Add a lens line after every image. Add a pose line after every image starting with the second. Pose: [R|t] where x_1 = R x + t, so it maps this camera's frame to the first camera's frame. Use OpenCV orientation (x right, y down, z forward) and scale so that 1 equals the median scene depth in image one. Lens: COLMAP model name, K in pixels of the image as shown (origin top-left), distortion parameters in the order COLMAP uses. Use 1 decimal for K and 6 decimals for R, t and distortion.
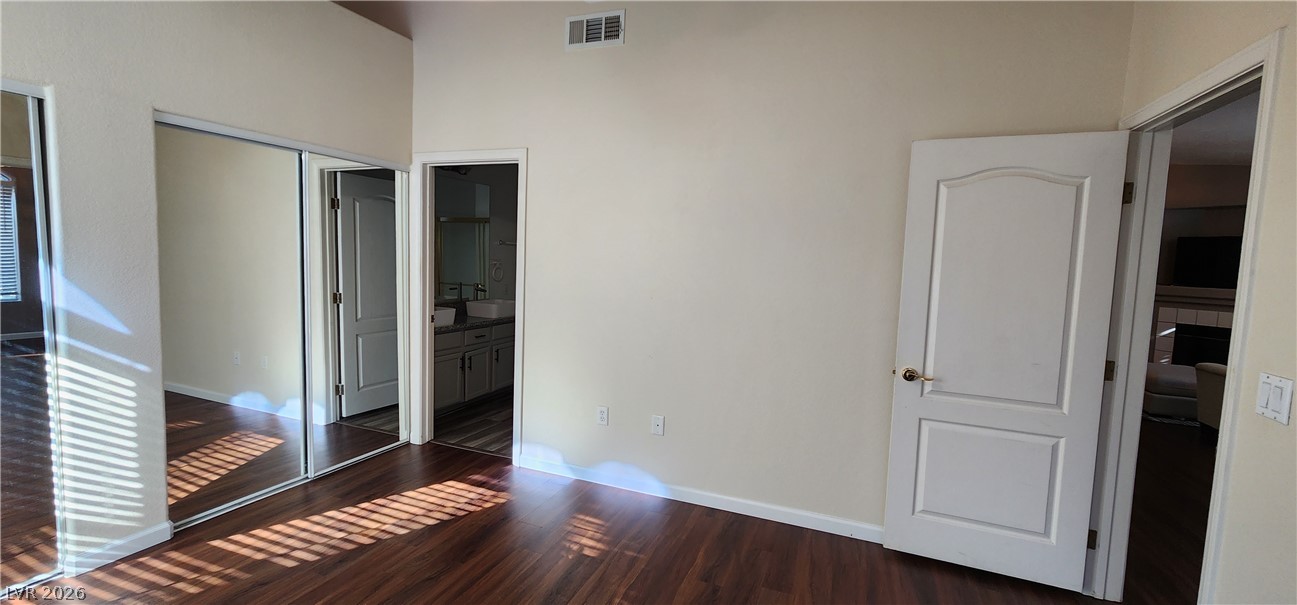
lens RADIAL K [[537.3, 0, 646.9], [0, 537.3, 299.9], [0, 0, 1]] dist [0.002328, 0.000559]
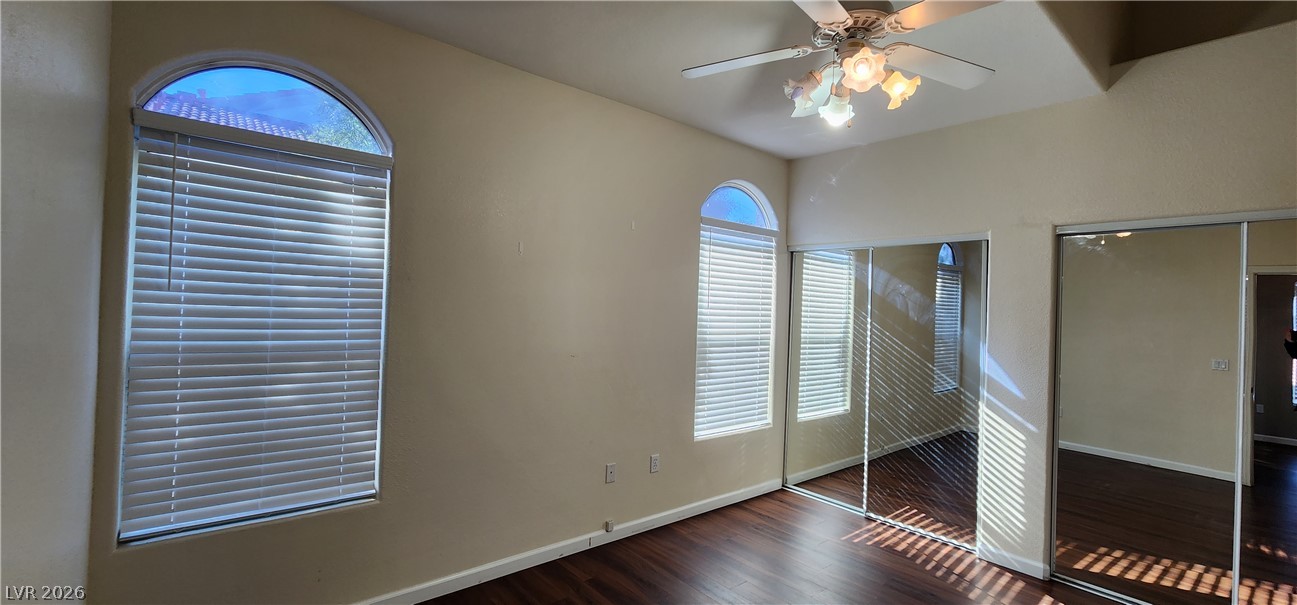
lens RADIAL K [[537.3, 0, 646.9], [0, 537.3, 299.9], [0, 0, 1]] dist [0.002328, 0.000559]
pose [[-0.466492, -0.068373, -0.881879, 0.646289], [-0.123448, 0.992283, -0.011632, -0.047881], [0.875869, 0.103440, -0.471332, 0.781664]]
